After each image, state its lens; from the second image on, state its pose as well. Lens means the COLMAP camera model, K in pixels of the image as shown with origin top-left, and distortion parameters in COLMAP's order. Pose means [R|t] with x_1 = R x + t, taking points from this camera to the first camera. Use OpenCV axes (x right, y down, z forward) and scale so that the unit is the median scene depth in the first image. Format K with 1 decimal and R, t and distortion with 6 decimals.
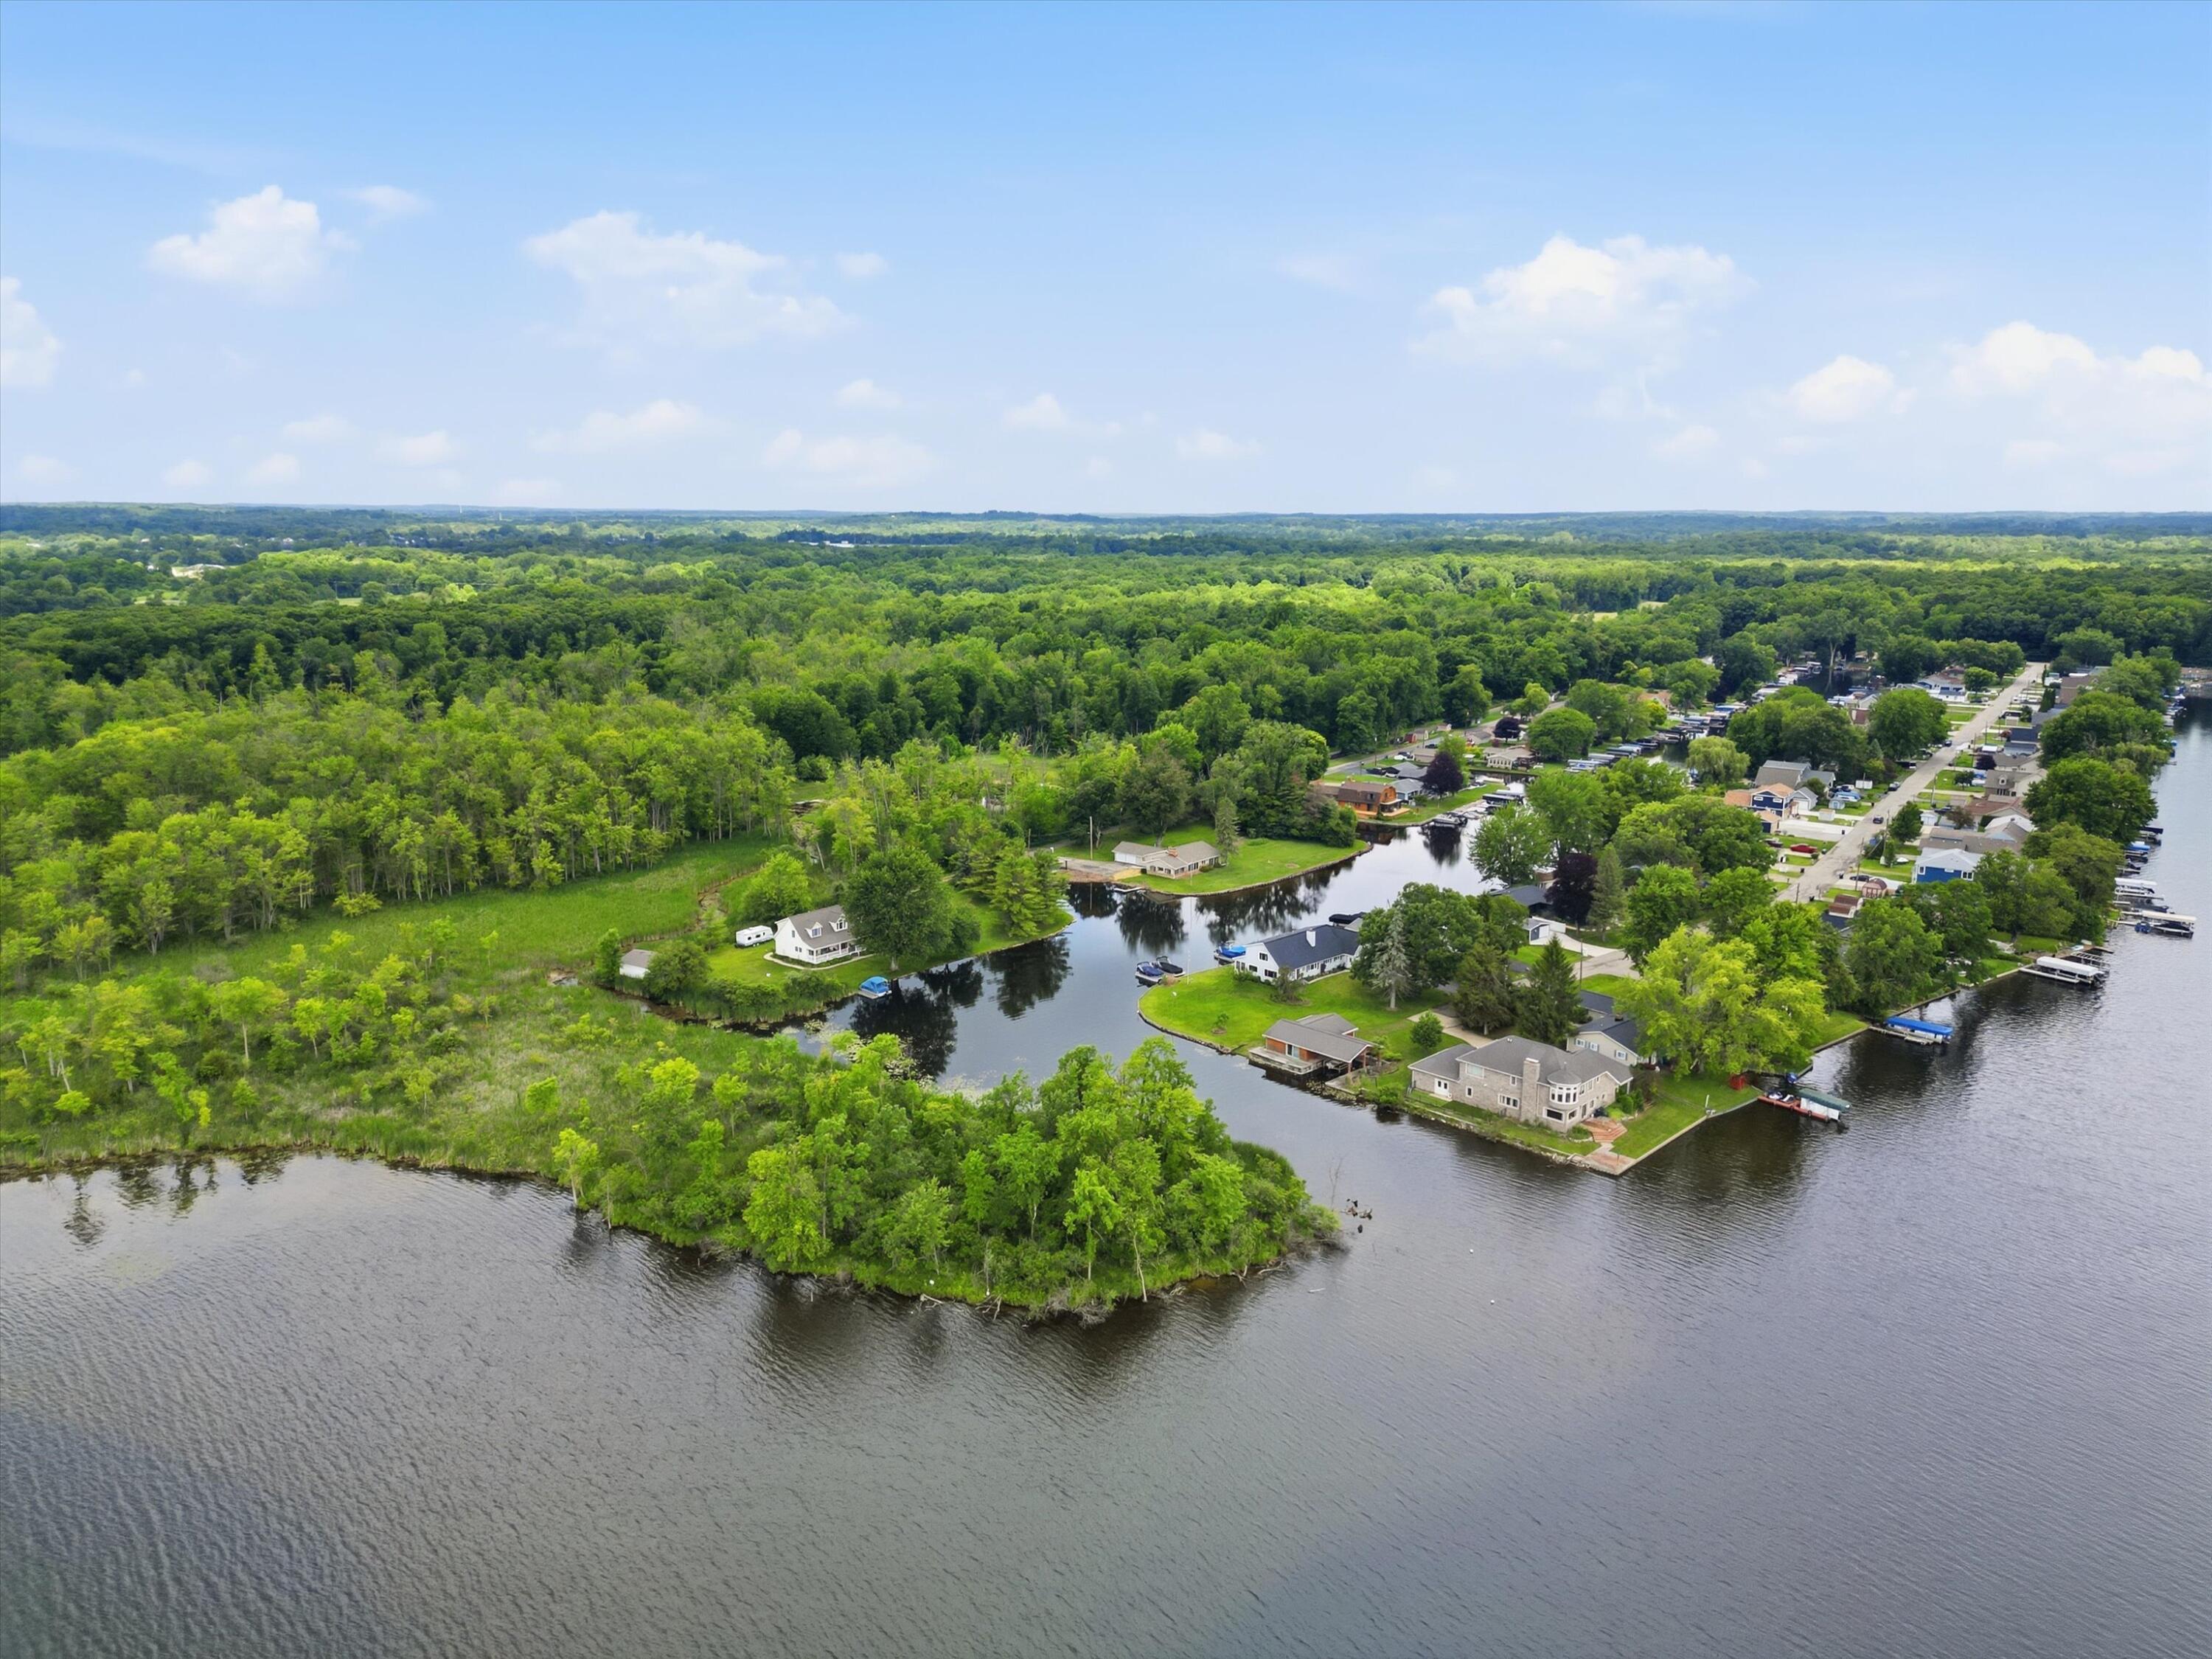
lens RADIAL K [[1524.4, 0, 1115.6], [0, 1524.4, 827.4], [0, 0, 1]] dist [0.065739, -0.093174]
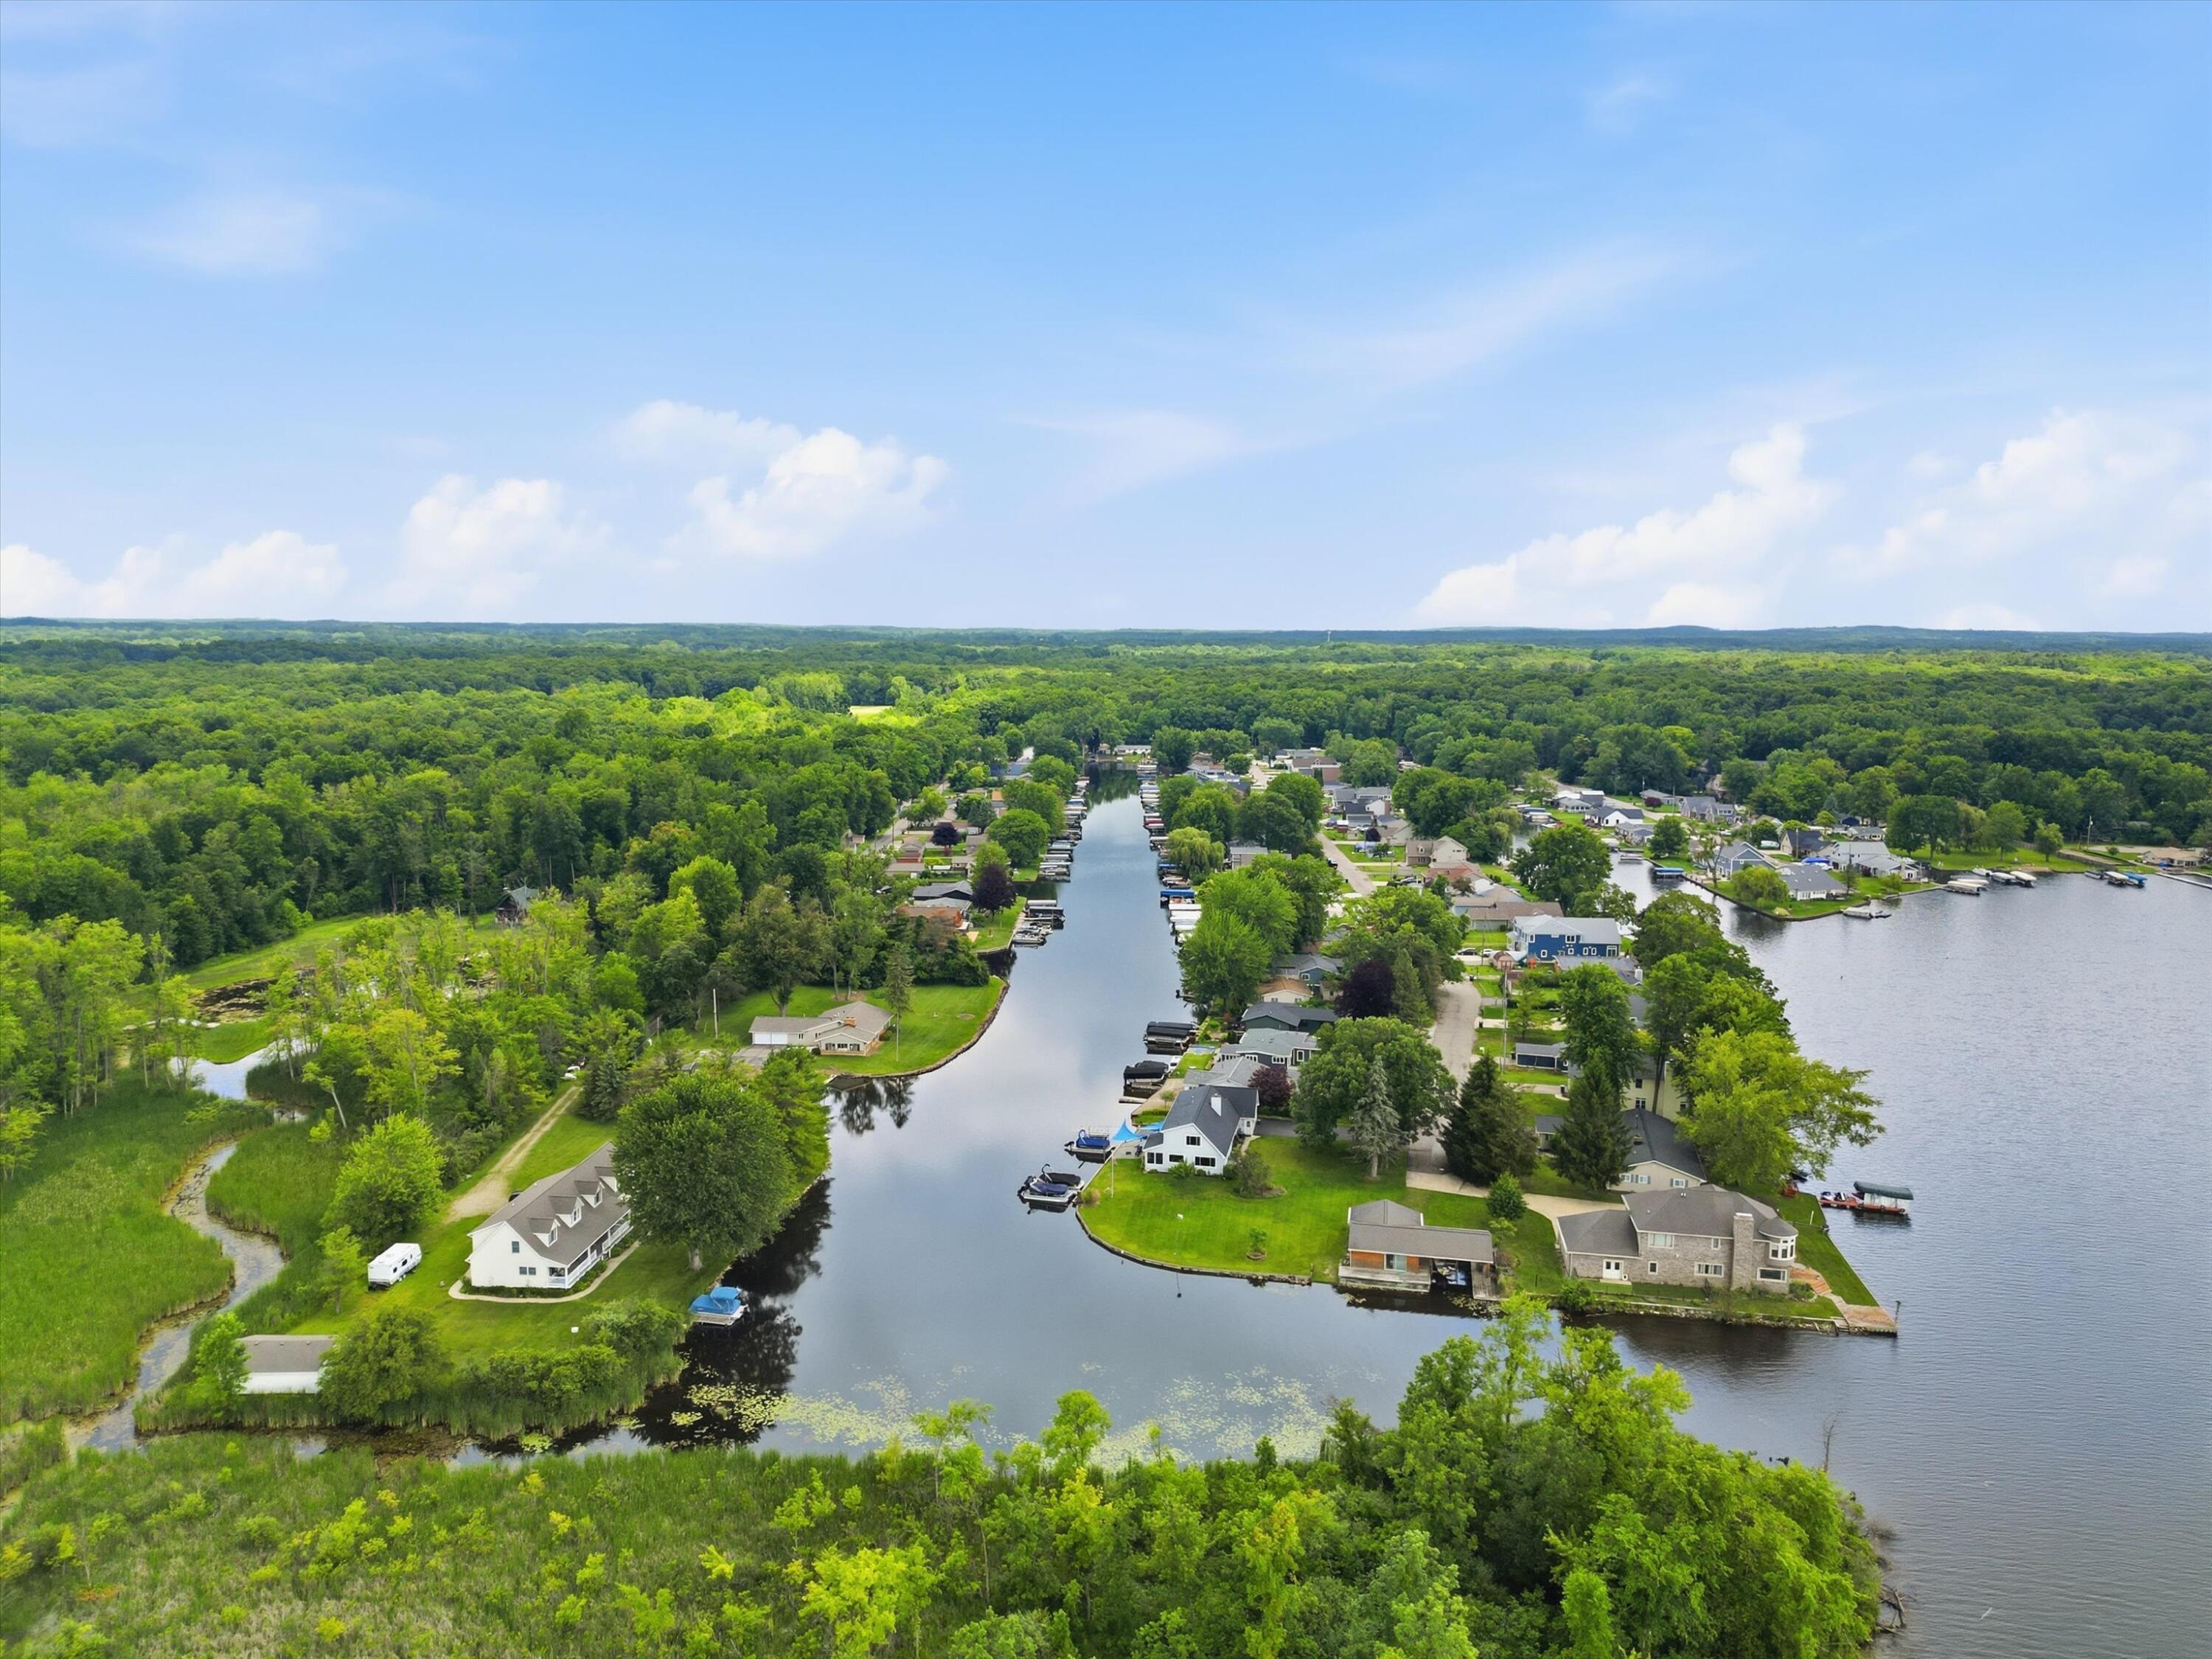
lens RADIAL K [[1524.4, 0, 1115.6], [0, 1524.4, 827.4], [0, 0, 1]] dist [0.065739, -0.093174]
pose [[0.827699, -0.068349, 0.556995, -0.355882], [0.107822, 0.993431, -0.038320, -0.047520], [-0.550717, 0.091773, 0.829632, 0.365934]]
